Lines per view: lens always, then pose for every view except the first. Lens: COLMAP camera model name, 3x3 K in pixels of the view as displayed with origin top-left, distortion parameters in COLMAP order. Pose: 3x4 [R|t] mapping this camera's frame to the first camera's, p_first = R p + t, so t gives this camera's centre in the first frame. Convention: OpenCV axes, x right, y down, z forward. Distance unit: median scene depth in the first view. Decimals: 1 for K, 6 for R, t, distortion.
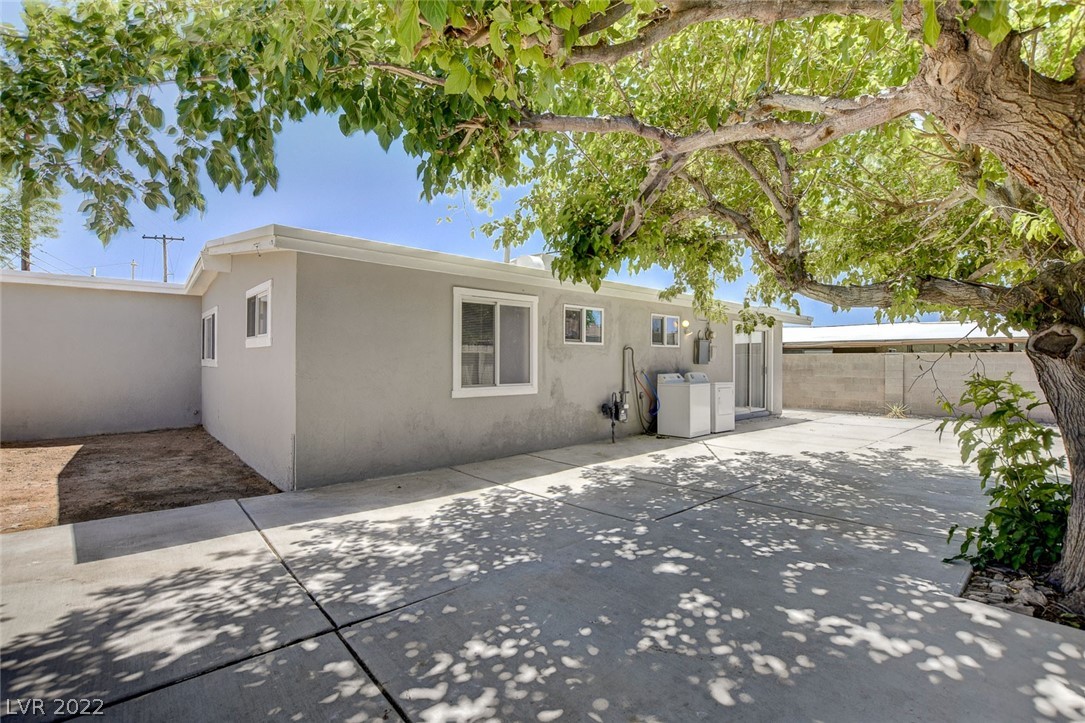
lens RADIAL K [[476.2, 0, 546.1], [0, 476.2, 365.8], [0, 0, 1]] dist [-0.008135, 0.001287]
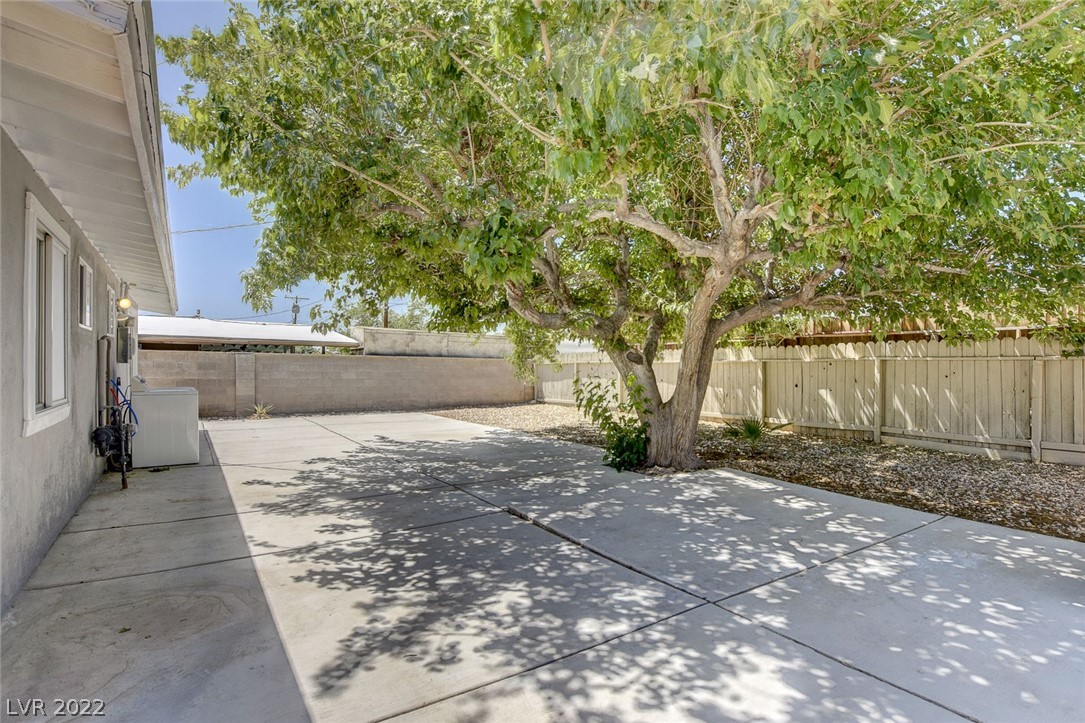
lens RADIAL K [[566.0, 0, 547.5], [0, 566.0, 364.1], [0, 0, 1]] dist [-0.005389, -0.001271]
pose [[0.126567, 0.012587, 0.991878, -1.273853], [-0.014451, 0.999837, -0.010844, -0.001566], [-0.991853, -0.012961, 0.126729, 0.839225]]
